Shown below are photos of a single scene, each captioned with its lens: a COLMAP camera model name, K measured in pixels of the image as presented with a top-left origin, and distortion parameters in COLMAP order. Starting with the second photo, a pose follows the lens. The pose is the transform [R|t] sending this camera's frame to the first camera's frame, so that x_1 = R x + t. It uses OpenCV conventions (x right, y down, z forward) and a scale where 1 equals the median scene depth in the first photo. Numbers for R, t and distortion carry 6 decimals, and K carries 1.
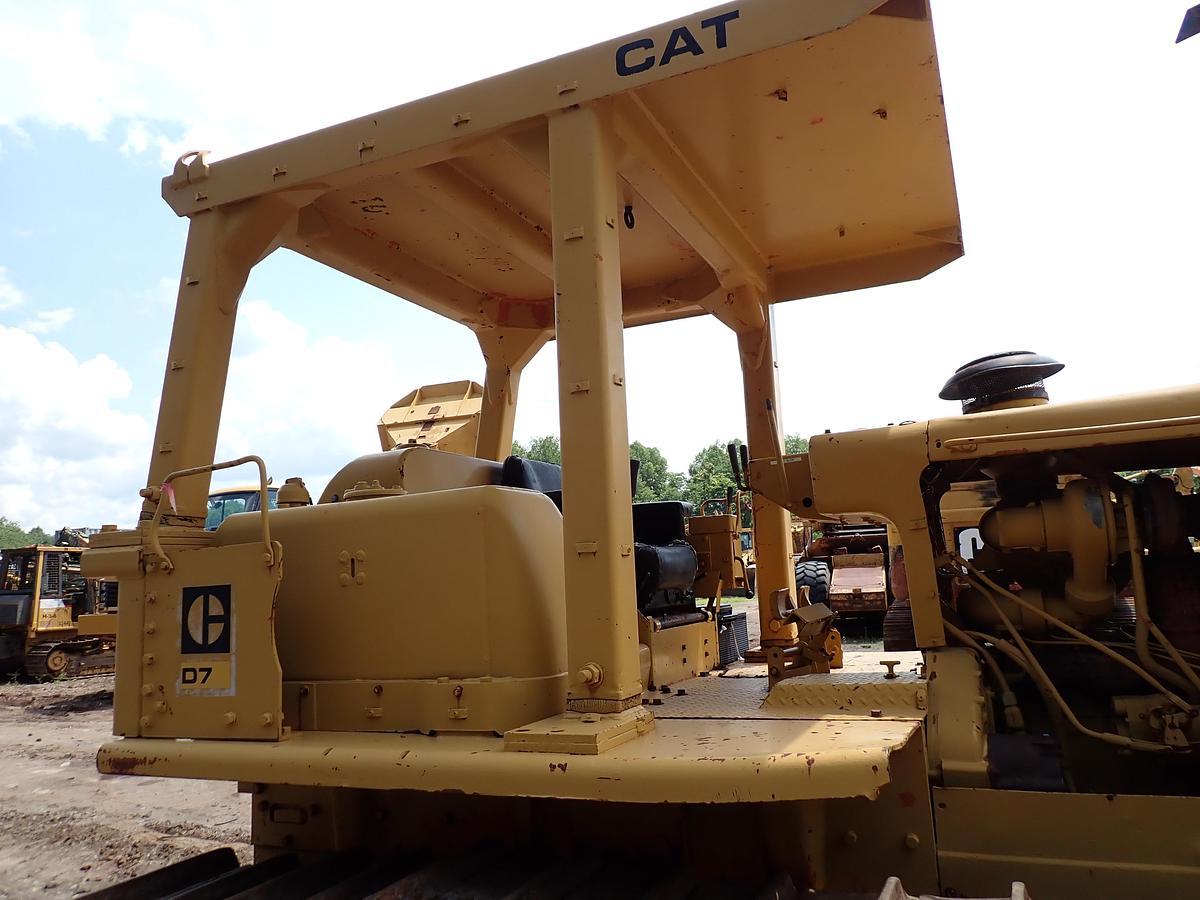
lens RADIAL K [[904.4, 0, 598.3], [0, 904.4, 450.0], [0, 0, 1]] dist [0.001191, 0.000889]
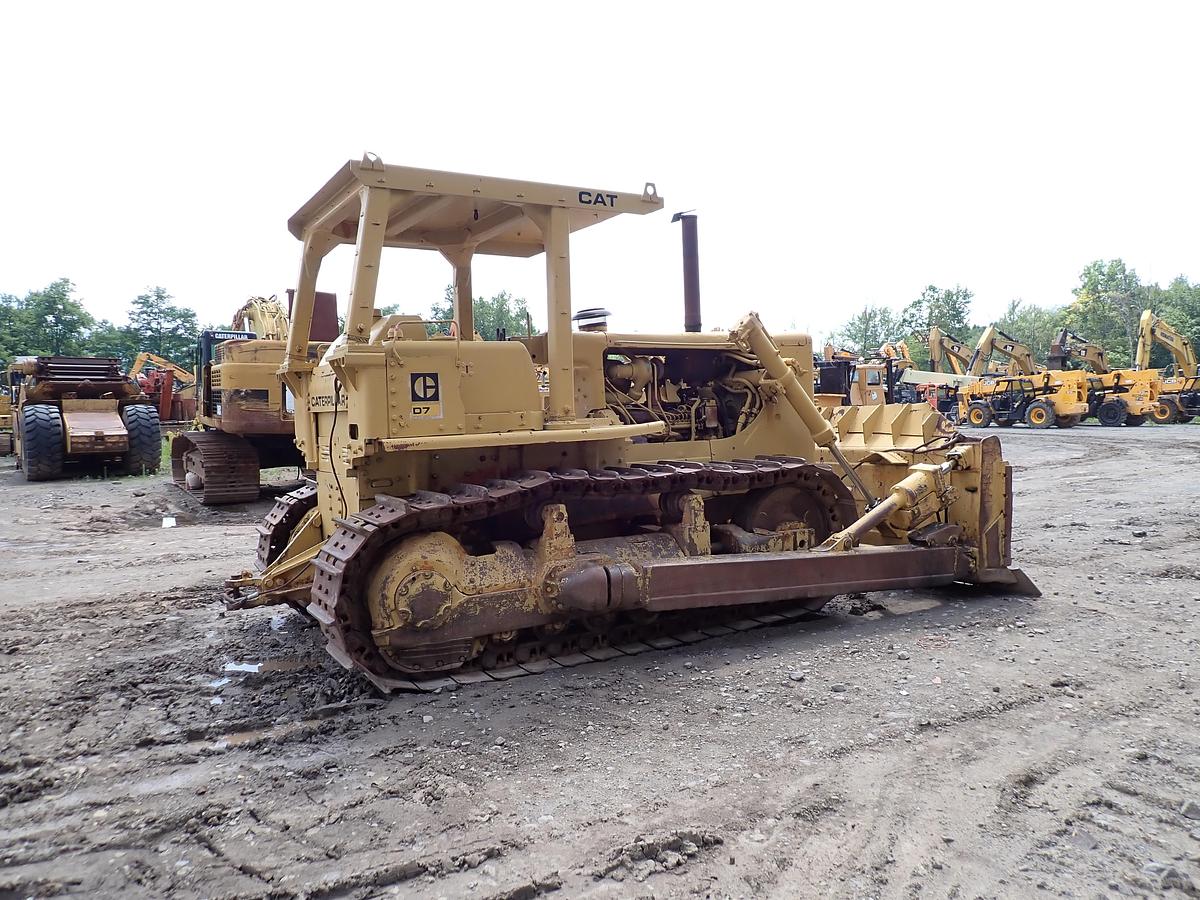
lens RADIAL K [[894.2, 0, 622.5], [0, 894.2, 445.5], [0, 0, 1]] dist [0.042781, -0.003249]
pose [[0.561029, -0.006506, 0.827771, -0.257641], [-0.114889, 0.989679, 0.085645, 0.009962], [-0.819785, -0.143151, 0.554491, -0.090168]]
